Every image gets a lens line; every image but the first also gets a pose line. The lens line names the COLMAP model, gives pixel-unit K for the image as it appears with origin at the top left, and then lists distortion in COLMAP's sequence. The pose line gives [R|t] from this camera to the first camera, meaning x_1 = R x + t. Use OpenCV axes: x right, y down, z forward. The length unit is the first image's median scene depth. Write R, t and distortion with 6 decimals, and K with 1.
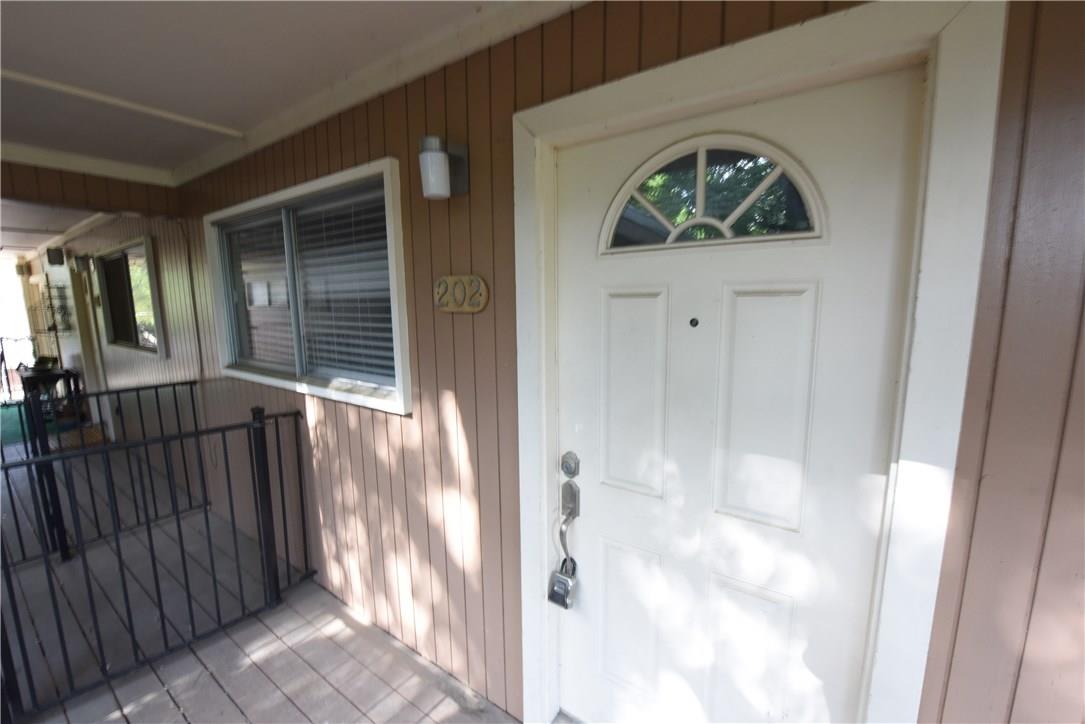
lens RADIAL K [[435.8, 0, 542.5], [0, 435.8, 362.0], [0, 0, 1]] dist [-0.011850, -0.000340]
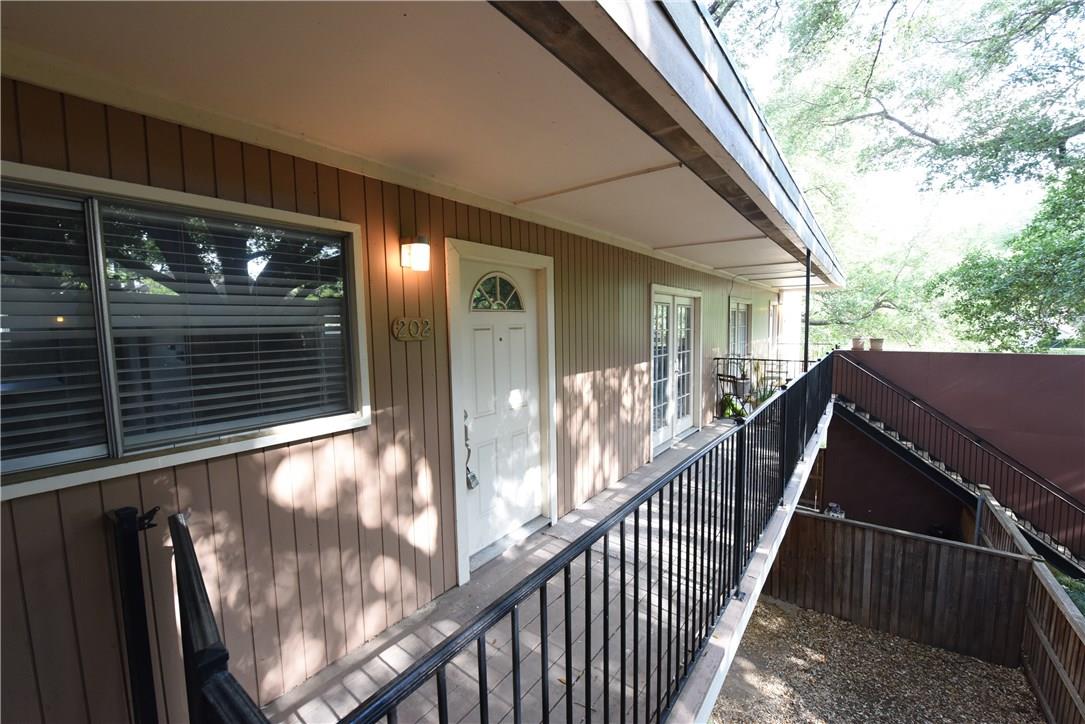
lens RADIAL K [[435.8, 0, 542.5], [0, 435.8, 362.0], [0, 0, 1]] dist [-0.011850, -0.000340]
pose [[0.035351, -0.077842, 0.996339, -2.251101], [0.154462, 0.985408, 0.071508, -0.103207], [-0.987366, 0.151369, 0.046859, 0.627786]]
